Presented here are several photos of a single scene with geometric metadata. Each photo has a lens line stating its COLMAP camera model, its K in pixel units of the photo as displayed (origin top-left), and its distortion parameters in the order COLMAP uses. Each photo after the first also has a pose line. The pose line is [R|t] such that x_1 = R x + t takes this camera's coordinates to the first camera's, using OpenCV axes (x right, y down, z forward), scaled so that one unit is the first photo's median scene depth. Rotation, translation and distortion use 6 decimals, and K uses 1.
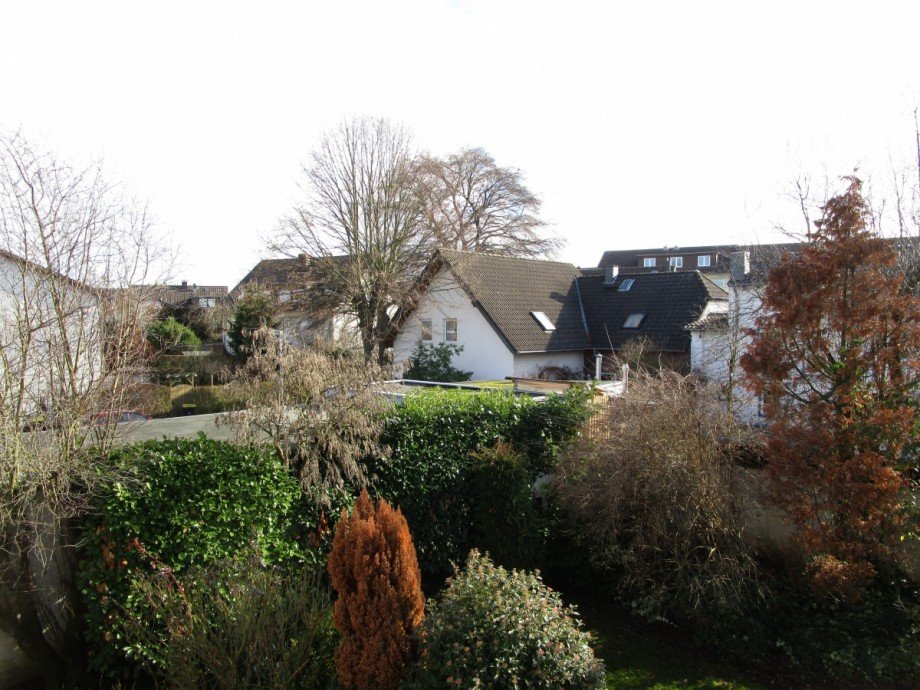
lens RADIAL K [[654.9, 0, 457.7], [0, 654.9, 357.2], [0, 0, 1]] dist [-0.004619, -0.000748]
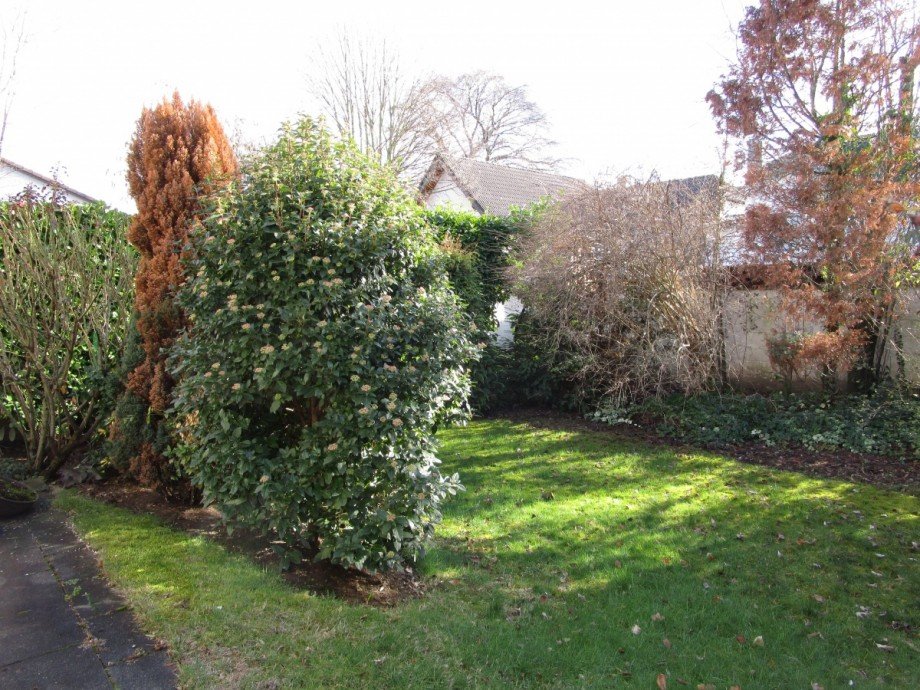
lens RADIAL K [[661.9, 0, 456.4], [0, 661.9, 340.1], [0, 0, 1]] dist [-0.024757, 0.009549]
pose [[0.998806, -0.009225, -0.047964, 0.044963], [0.010417, 0.999642, 0.024662, 0.092437], [0.047719, -0.025132, 0.998545, 0.037334]]
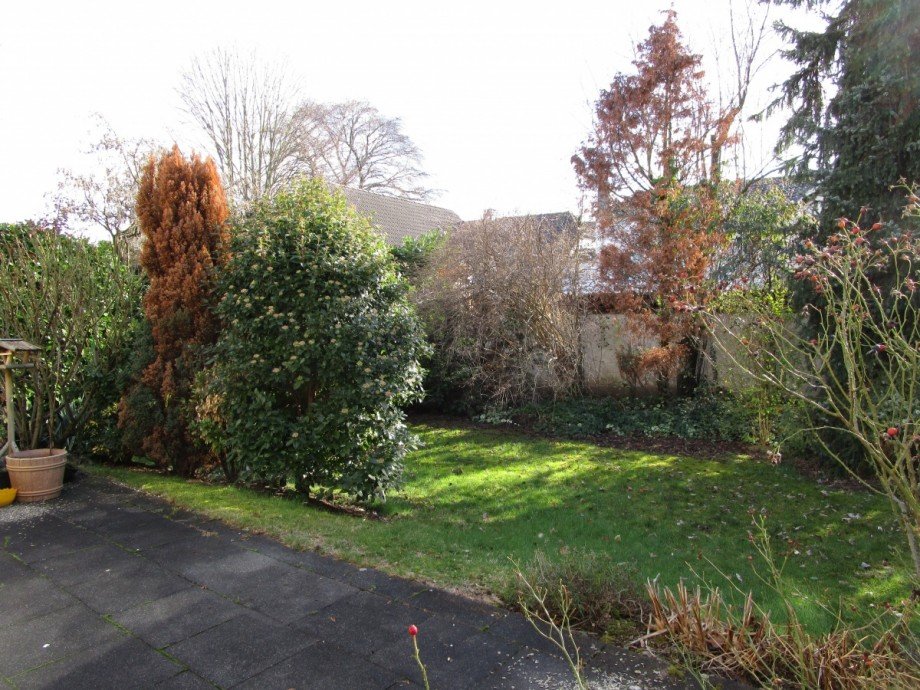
lens RADIAL K [[658.8, 0, 456.6], [0, 658.8, 344.3], [0, 0, 1]] dist [-0.024843, 0.011397]
pose [[0.987391, -0.005323, 0.158209, 0.022954], [0.005914, 0.999977, -0.003259, 0.096738], [-0.158188, 0.004154, 0.987400, -0.010971]]
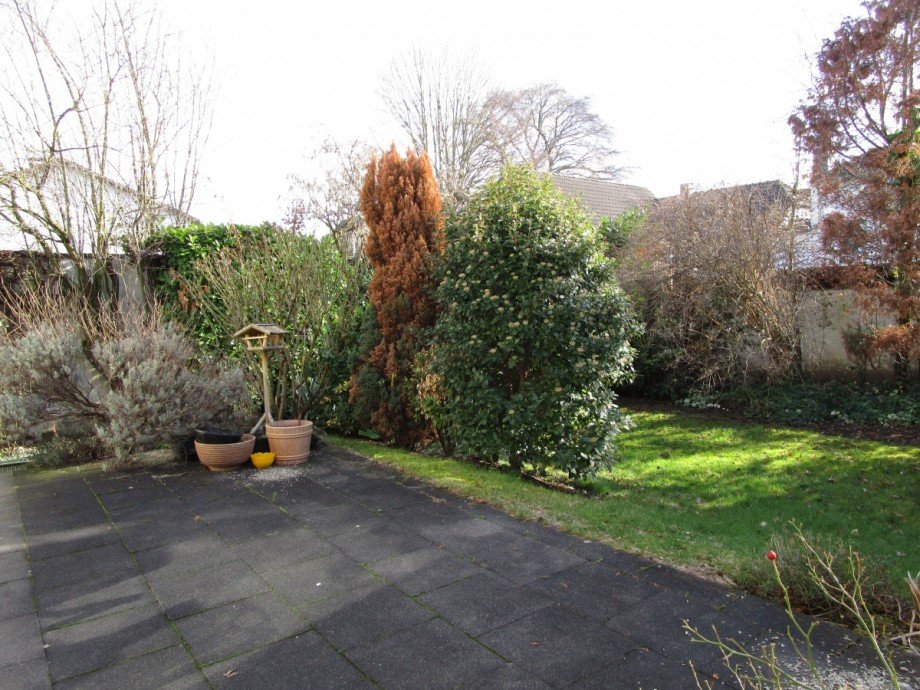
lens RADIAL K [[658.8, 0, 456.6], [0, 658.8, 344.3], [0, 0, 1]] dist [-0.024843, 0.011397]
pose [[0.991885, -0.016529, -0.126056, 0.017635], [0.018798, 0.999682, 0.016826, 0.097689], [0.125738, -0.019059, 0.991880, -0.013638]]
